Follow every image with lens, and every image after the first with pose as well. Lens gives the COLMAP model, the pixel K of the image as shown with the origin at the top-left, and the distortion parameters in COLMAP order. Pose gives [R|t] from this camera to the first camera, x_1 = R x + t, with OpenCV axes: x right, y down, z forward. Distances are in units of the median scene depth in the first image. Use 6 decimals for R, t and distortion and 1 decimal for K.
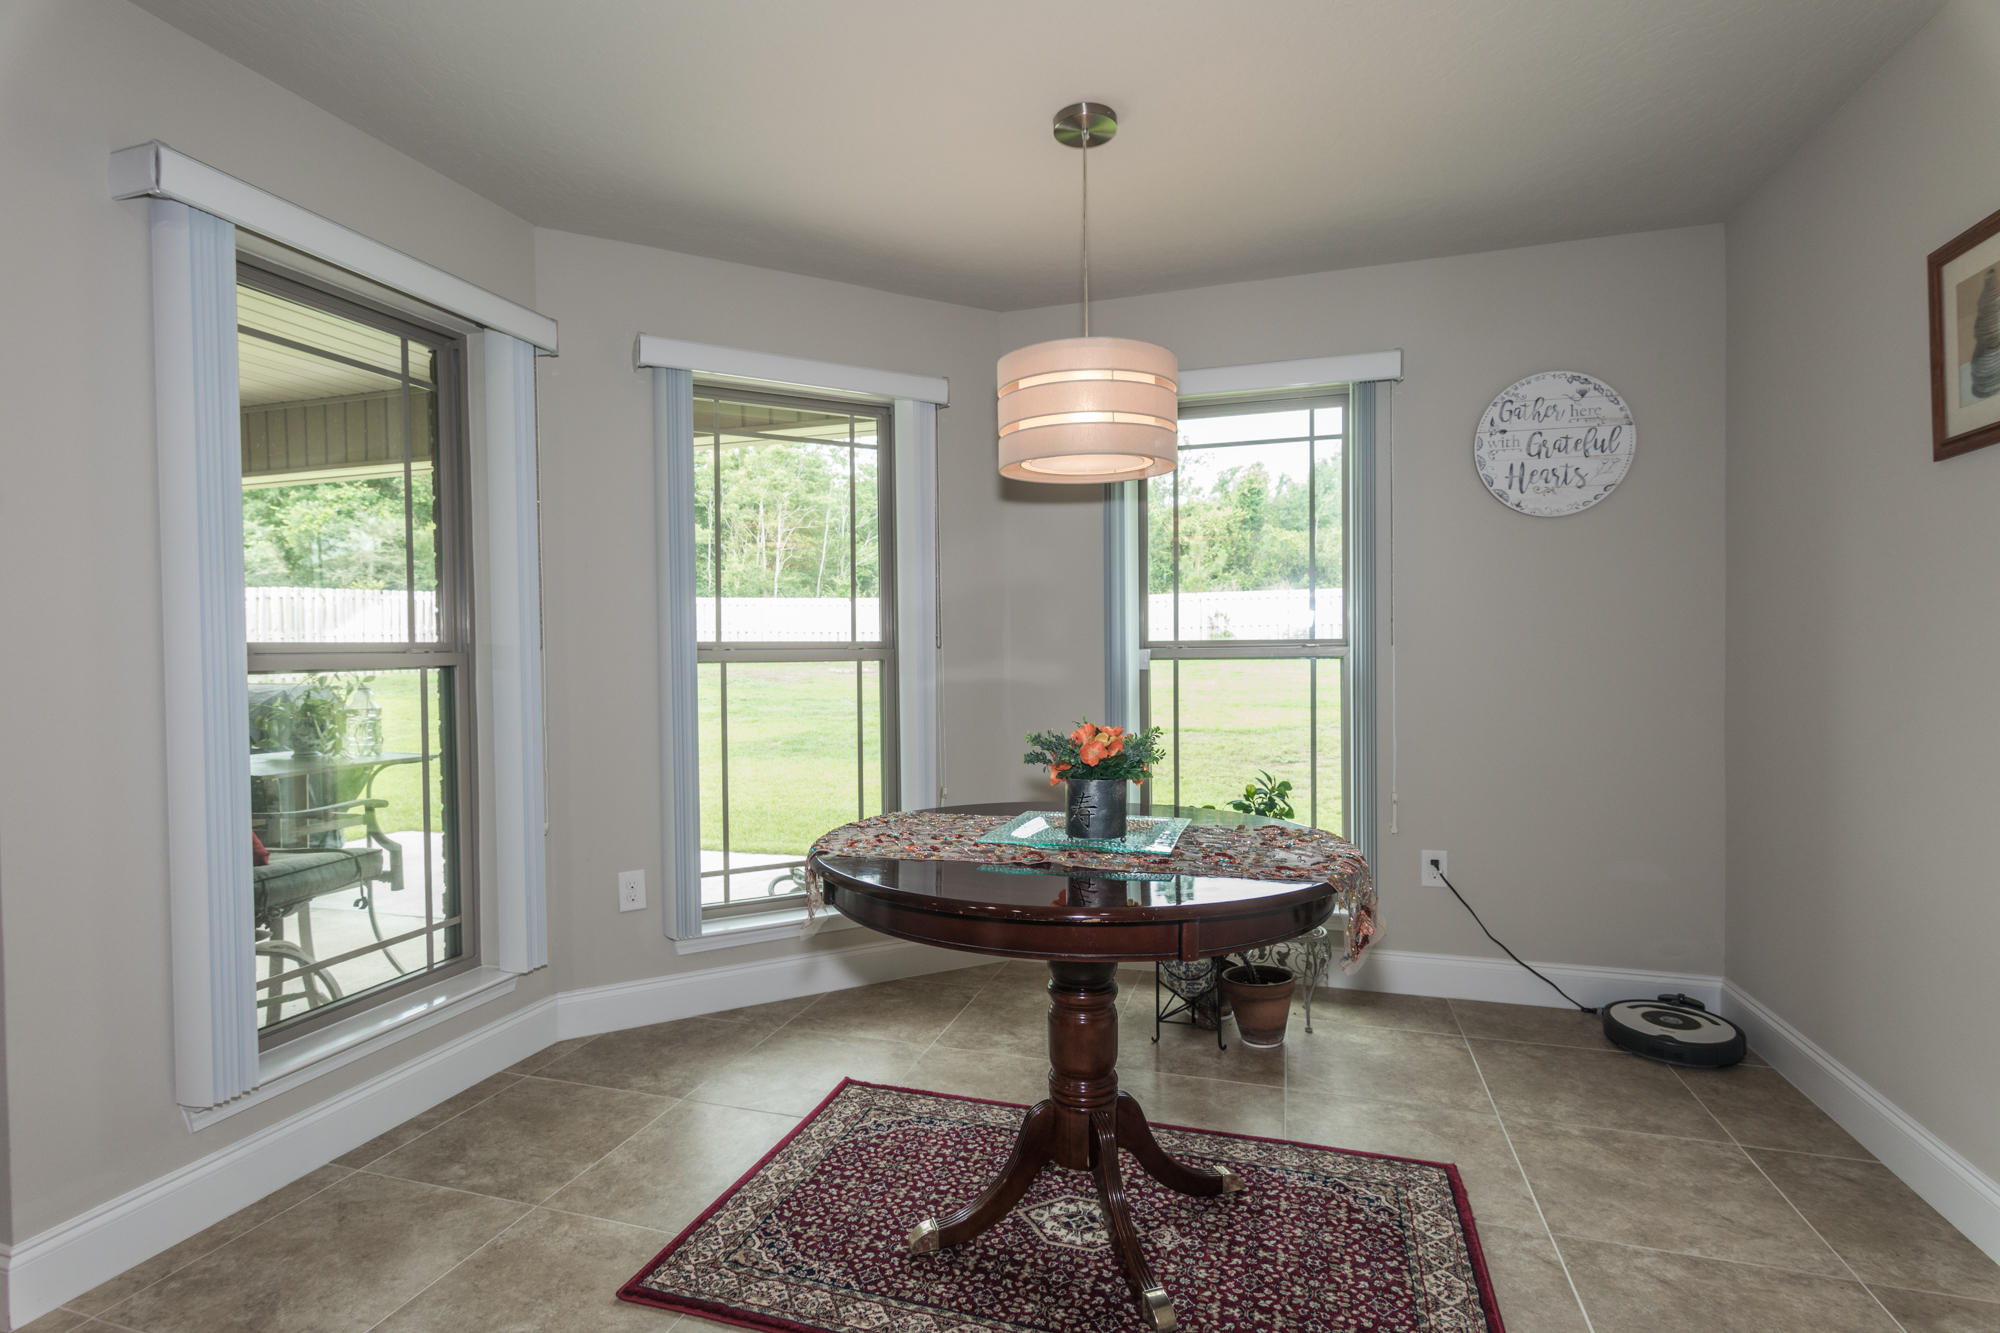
lens RADIAL K [[985.2, 0, 1003.4], [0, 985.2, 652.3], [0, 0, 1]] dist [0.005585, -0.002142]
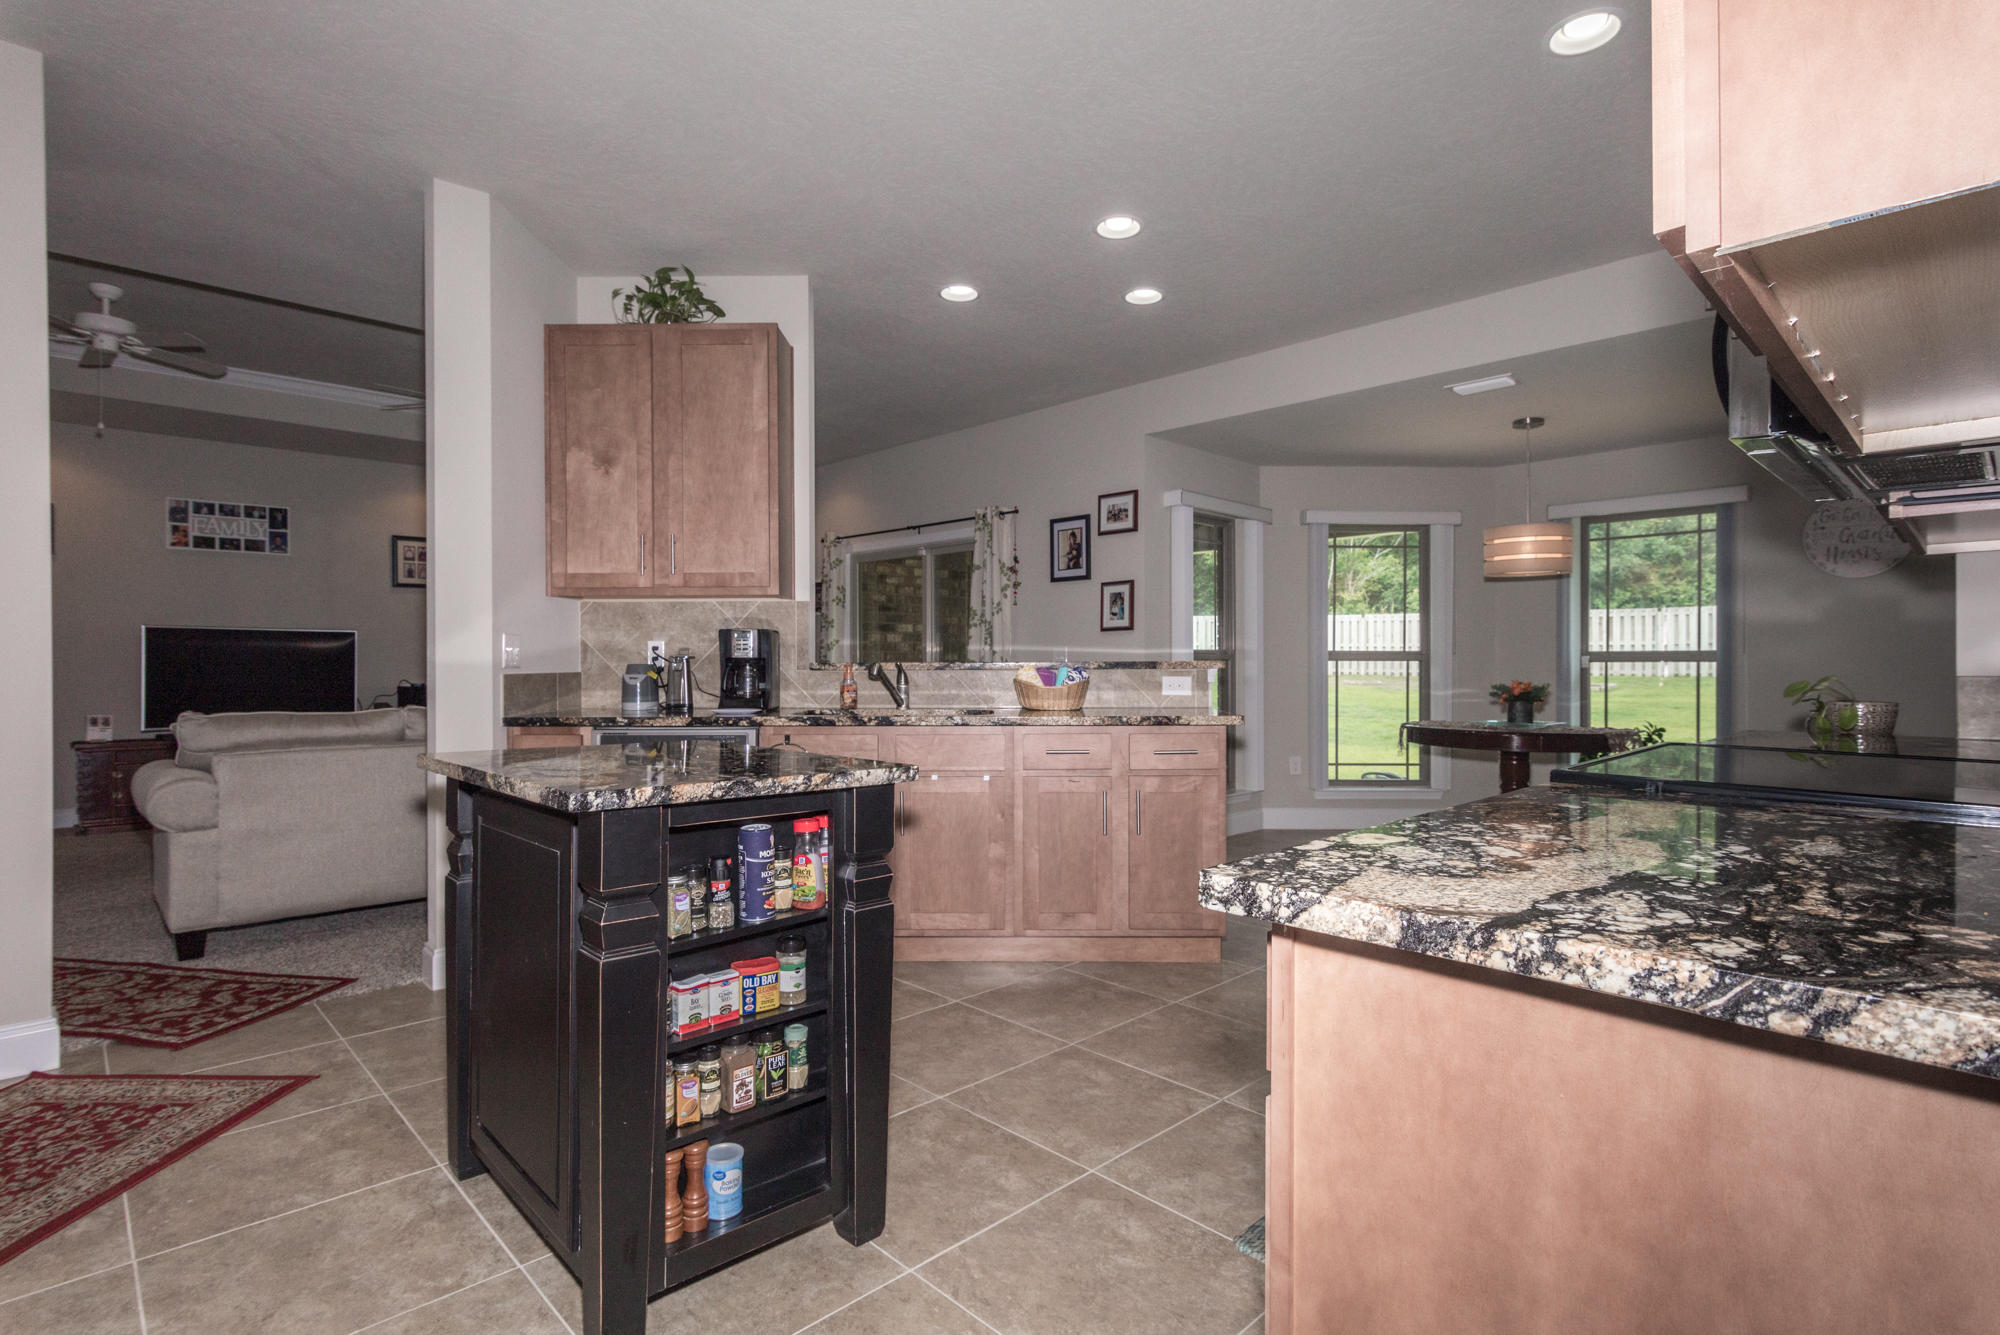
lens RADIAL K [[985.2, 0, 971.2], [0, 985.2, 660.8], [0, 0, 1]] dist [0.005585, -0.002142]
pose [[0.866305, 0.007206, -0.499463, 0.078365], [-0.010420, 0.999939, -0.003646, 0.025459], [0.499406, 0.008363, 0.866328, -1.124888]]
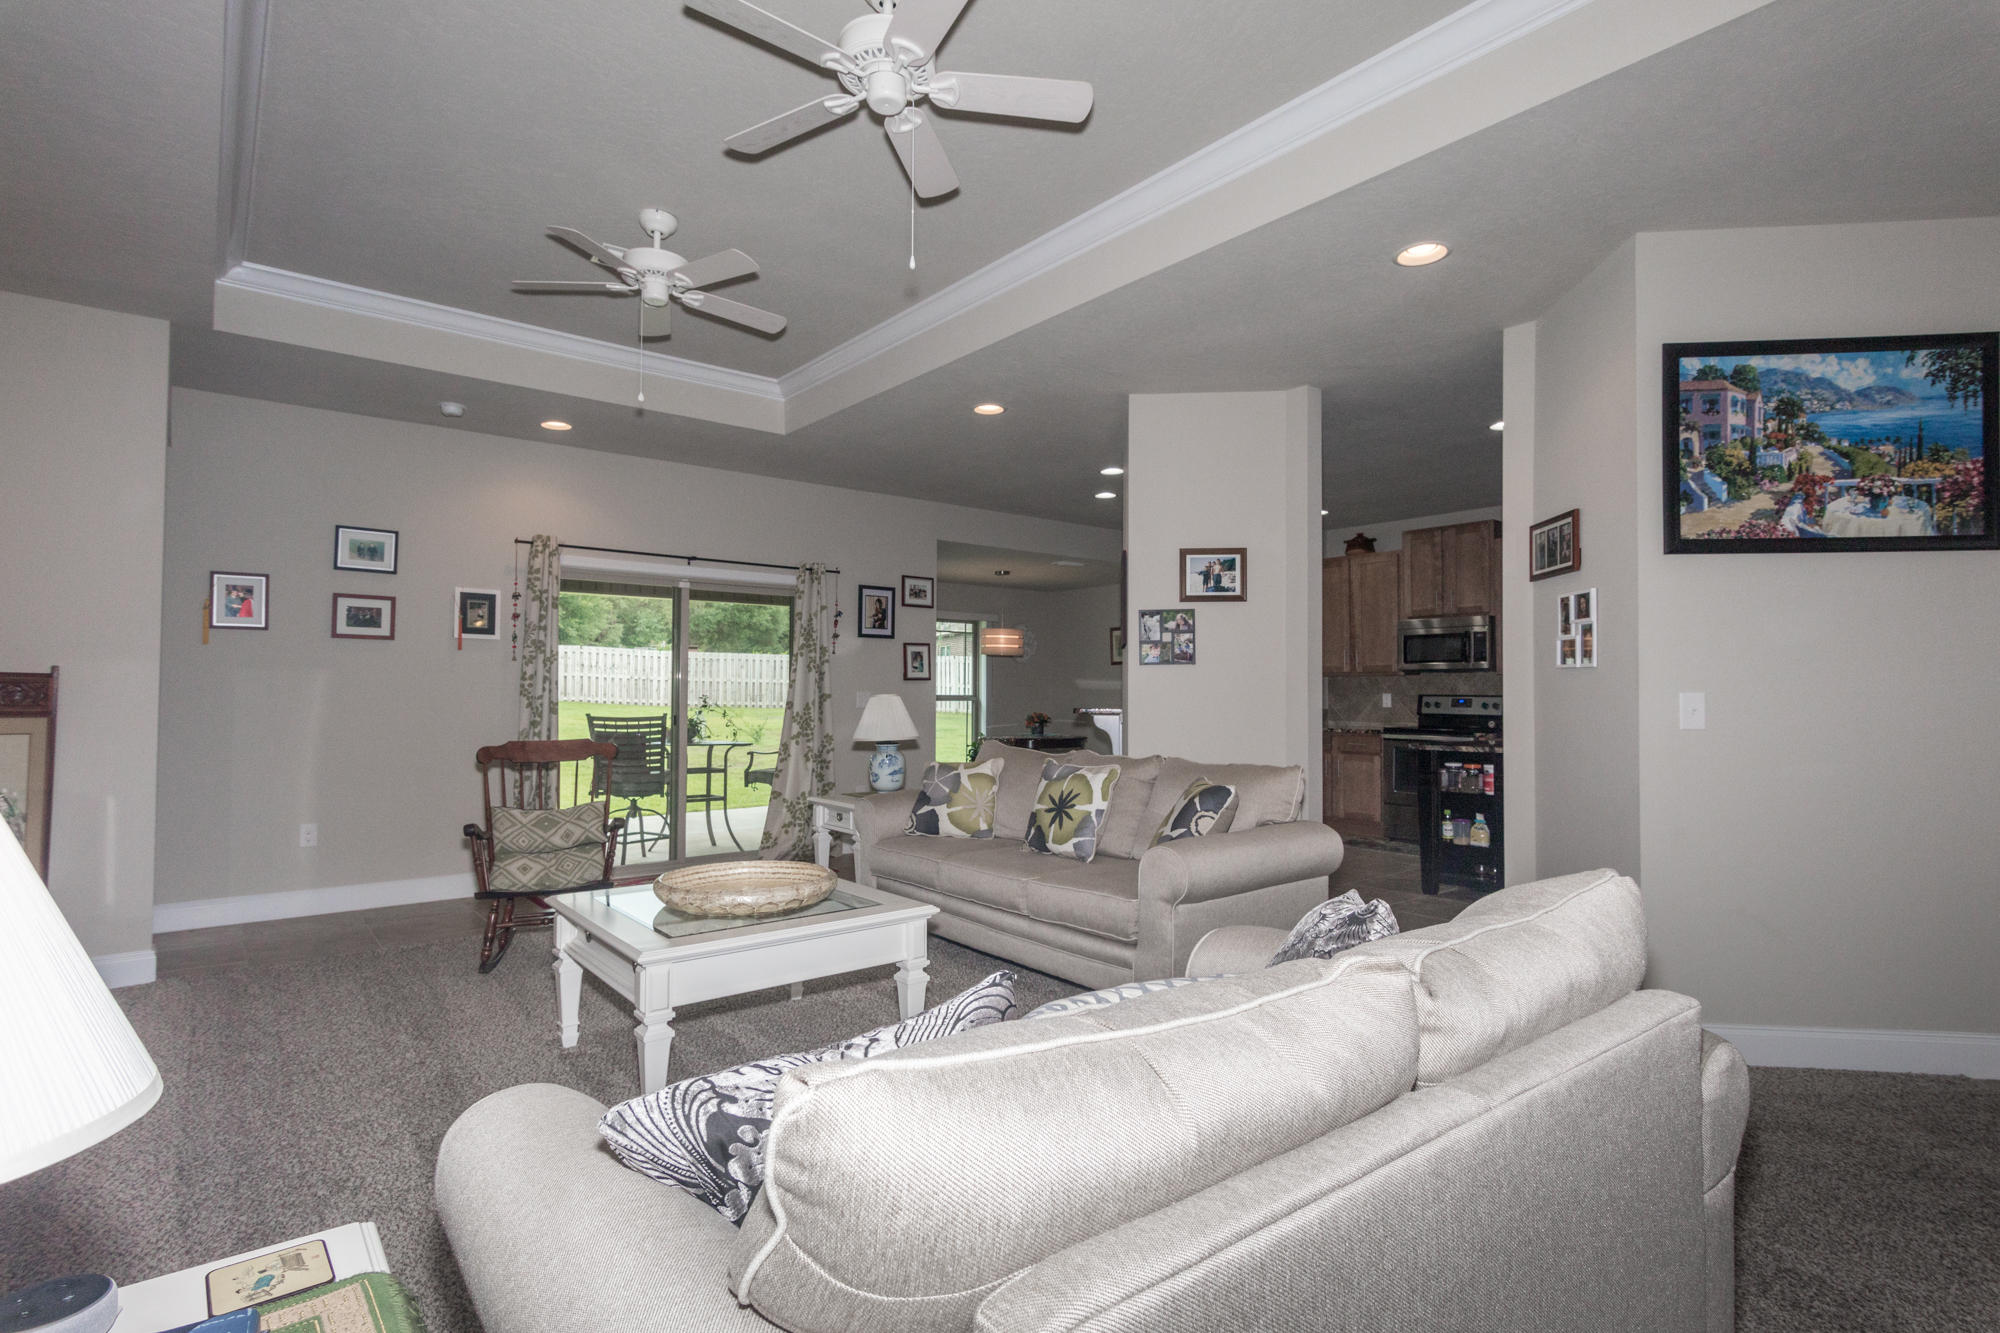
lens RADIAL K [[985.2, 0, 1011.1], [0, 985.2, 680.3], [0, 0, 1]] dist [0.005585, -0.002142]
pose [[0.559685, 0.025669, 0.828308, -2.393806], [-0.006652, 0.999627, -0.026484, 0.024287], [-0.828679, 0.009313, 0.559647, -0.973212]]
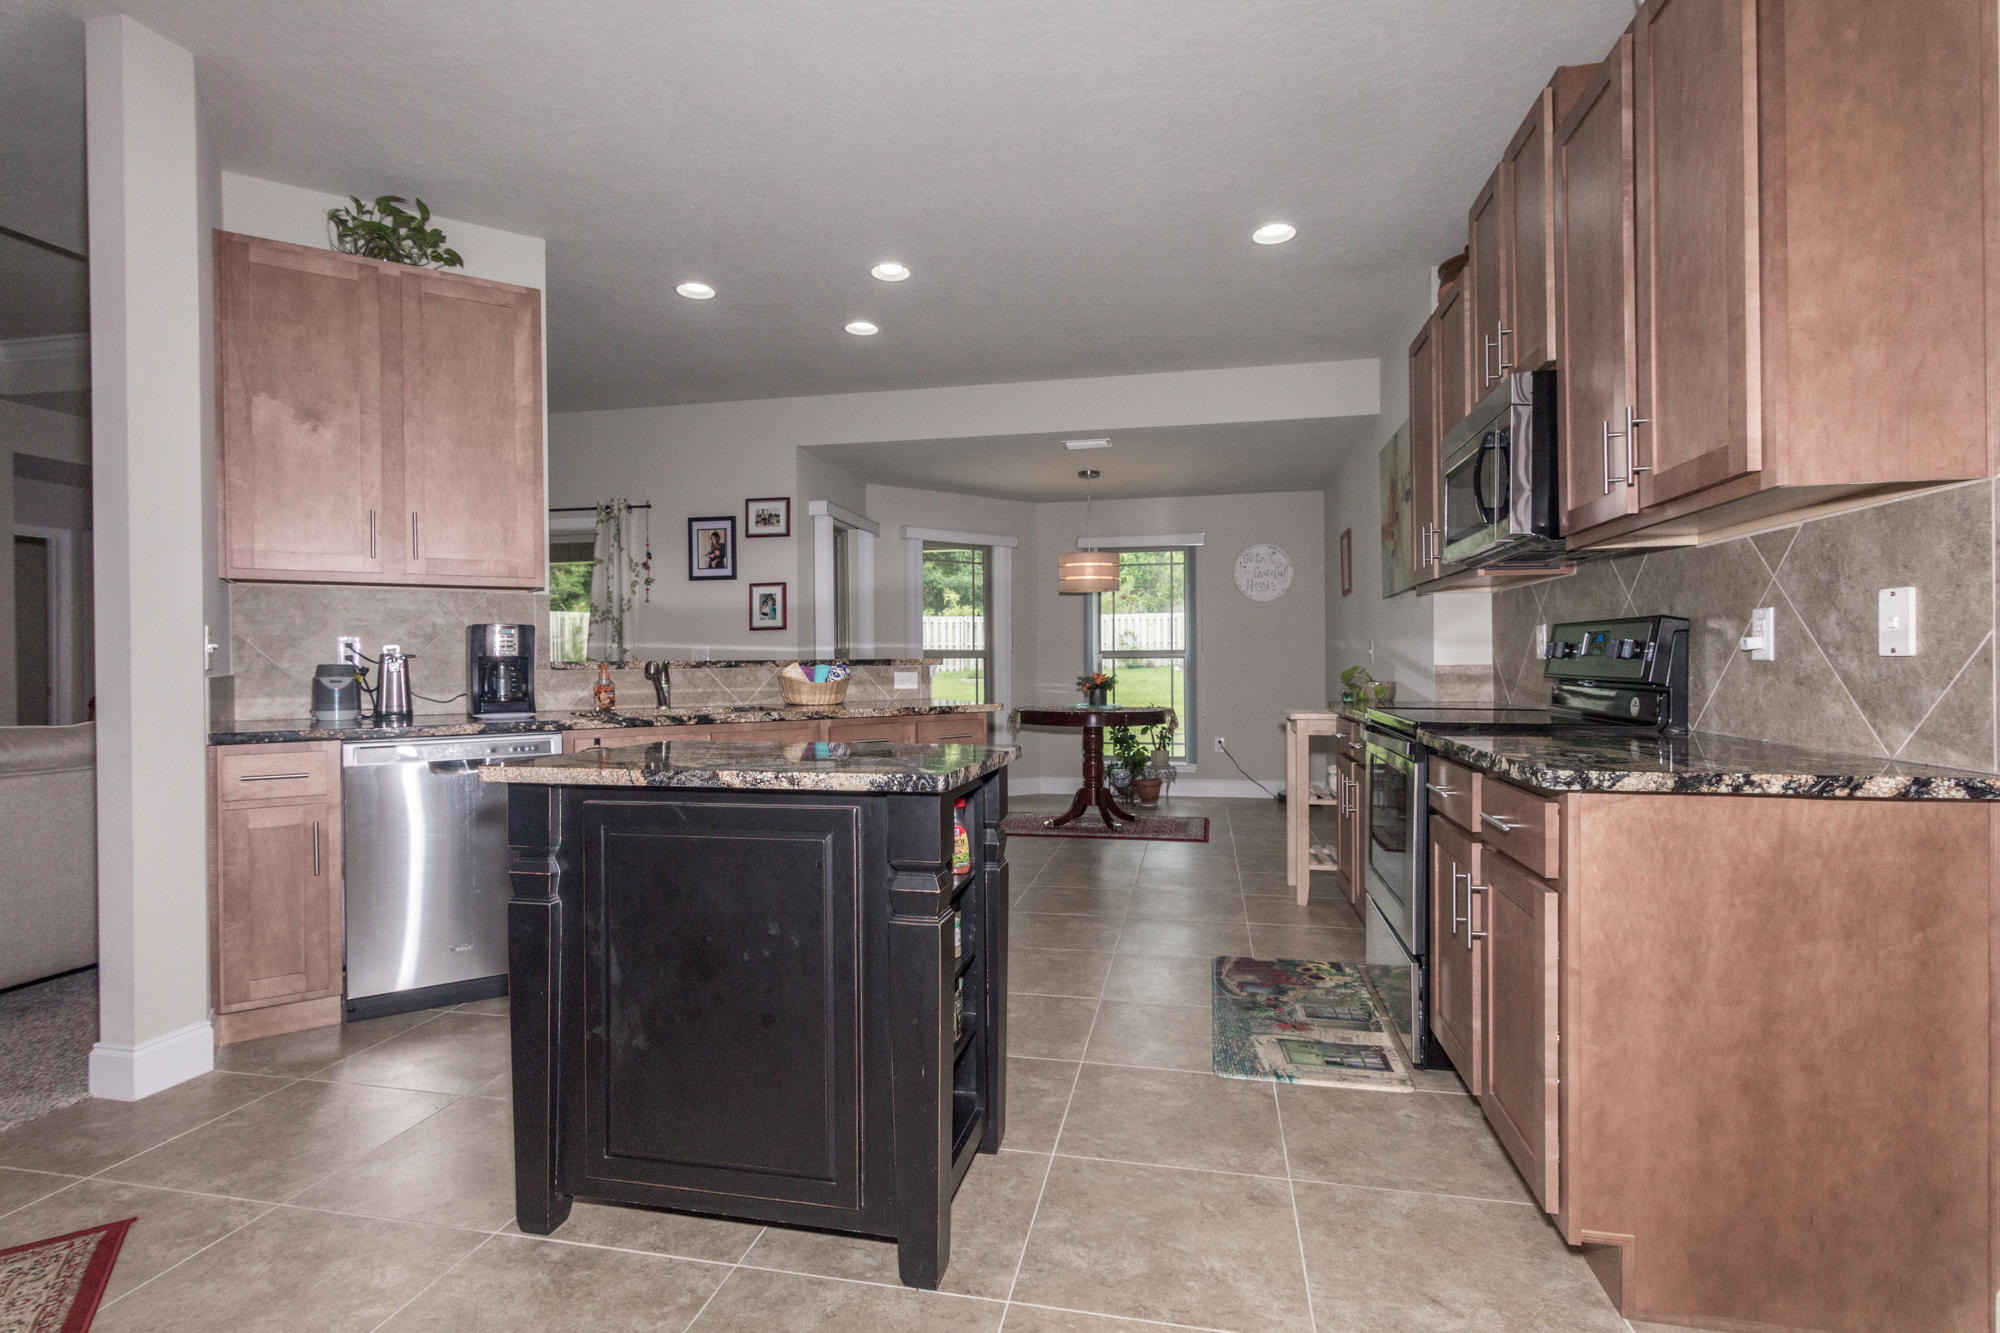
lens RADIAL K [[985.2, 0, 979.5], [0, 985.2, 660.2], [0, 0, 1]] dist [0.005585, -0.002142]
pose [[0.997708, 0.003695, 0.067571, -0.304798], [-0.003195, 0.999967, -0.007514, 0.030830], [-0.067596, 0.007281, 0.997686, -1.326415]]
